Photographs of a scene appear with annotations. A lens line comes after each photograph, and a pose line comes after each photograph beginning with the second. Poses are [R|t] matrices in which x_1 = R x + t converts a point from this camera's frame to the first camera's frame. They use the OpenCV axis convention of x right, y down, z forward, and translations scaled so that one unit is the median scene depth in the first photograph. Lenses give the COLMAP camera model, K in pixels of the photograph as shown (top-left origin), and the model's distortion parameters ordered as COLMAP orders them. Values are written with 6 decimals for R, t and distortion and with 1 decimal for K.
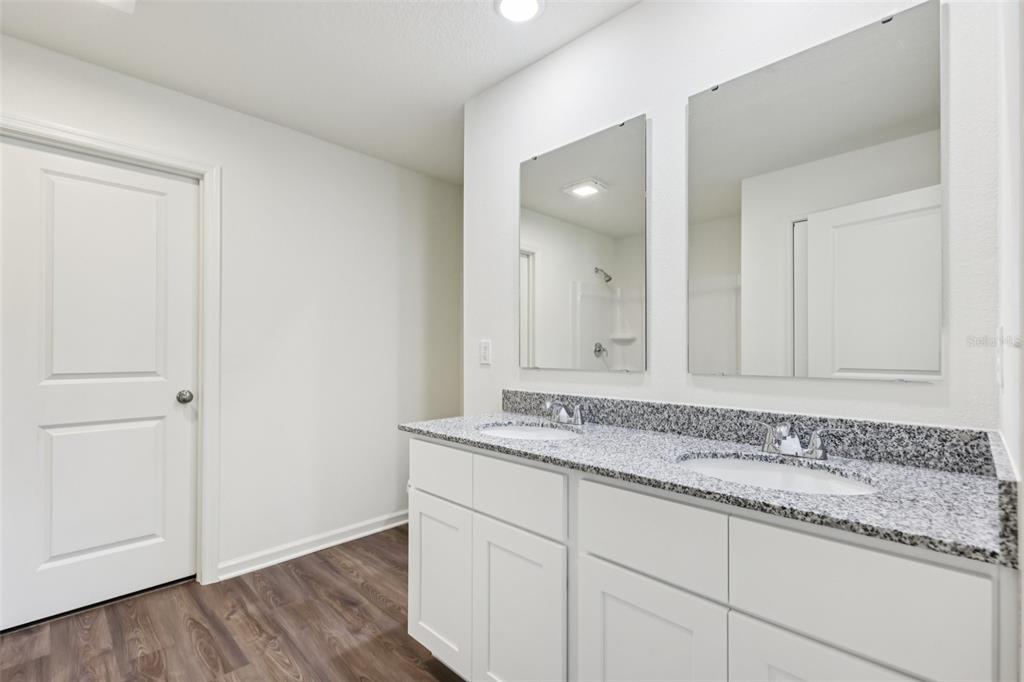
lens RADIAL K [[461.5, 0, 509.5], [0, 461.5, 349.4], [0, 0, 1]] dist [0.003340, 0.000206]
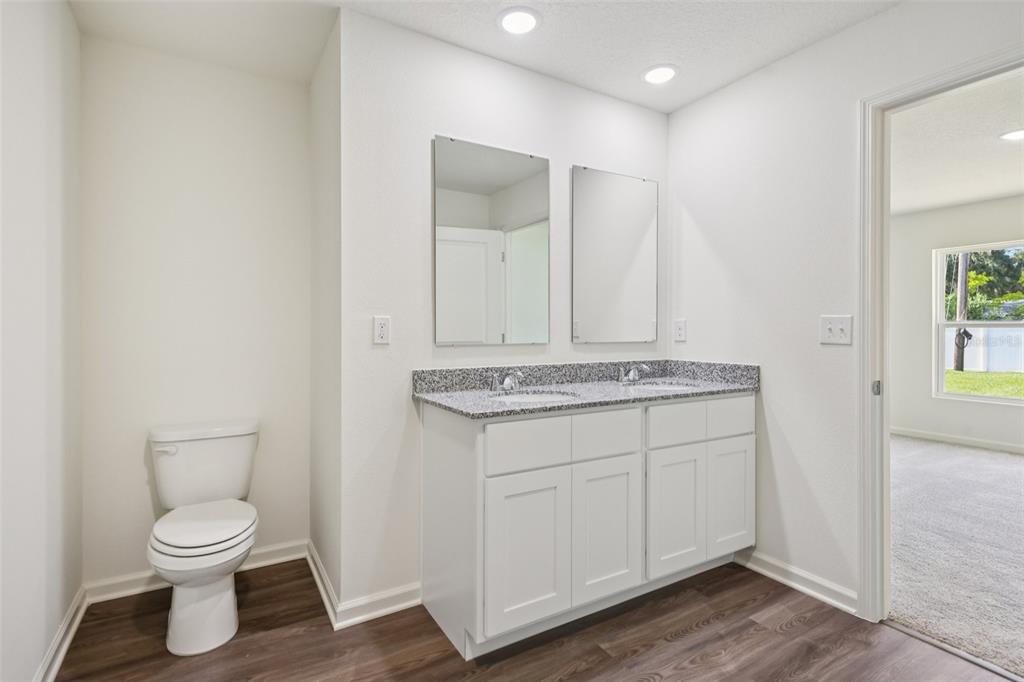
lens RADIAL K [[500.8, 0, 489.8], [0, 500.8, 331.4], [0, 0, 1]] dist [0.028980, -0.000329]
pose [[0.252947, -0.007157, 0.967454, -1.317100], [-0.005774, 0.999944, 0.008907, -0.001197], [-0.967463, -0.007839, 0.252891, 0.839425]]
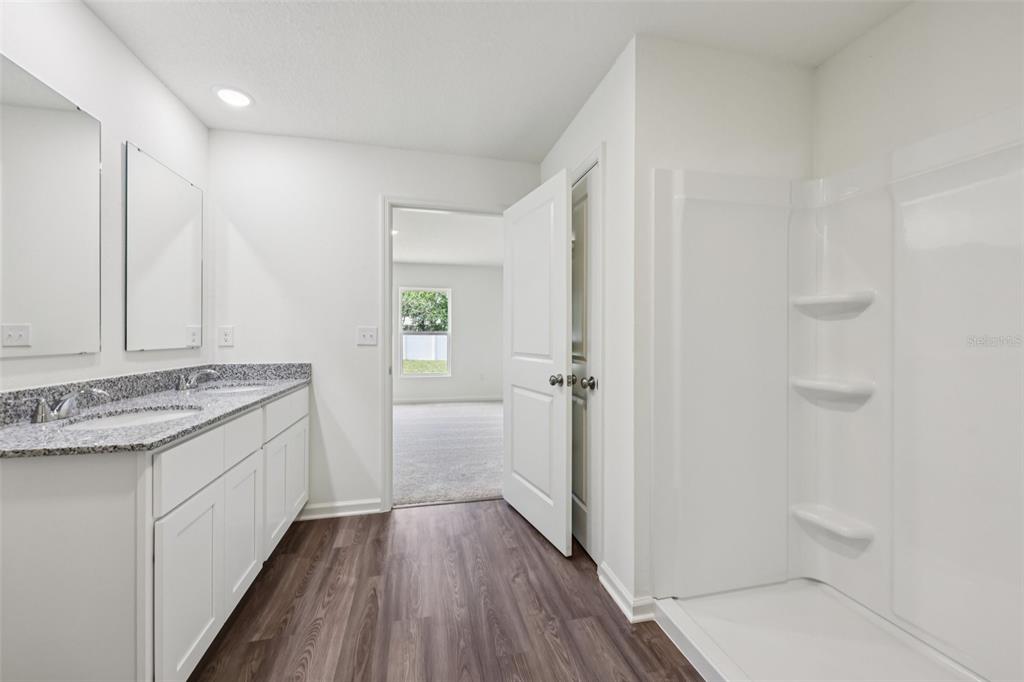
lens RADIAL K [[406.5, 0, 511.2], [0, 406.5, 336.7], [0, 0, 1]] dist [0.009769, 0.000115]
pose [[-0.853484, -0.005988, 0.521085, -1.155413], [-0.008655, 0.999959, -0.002686, 0.003843], [-0.521047, -0.006802, -0.853501, 1.421570]]
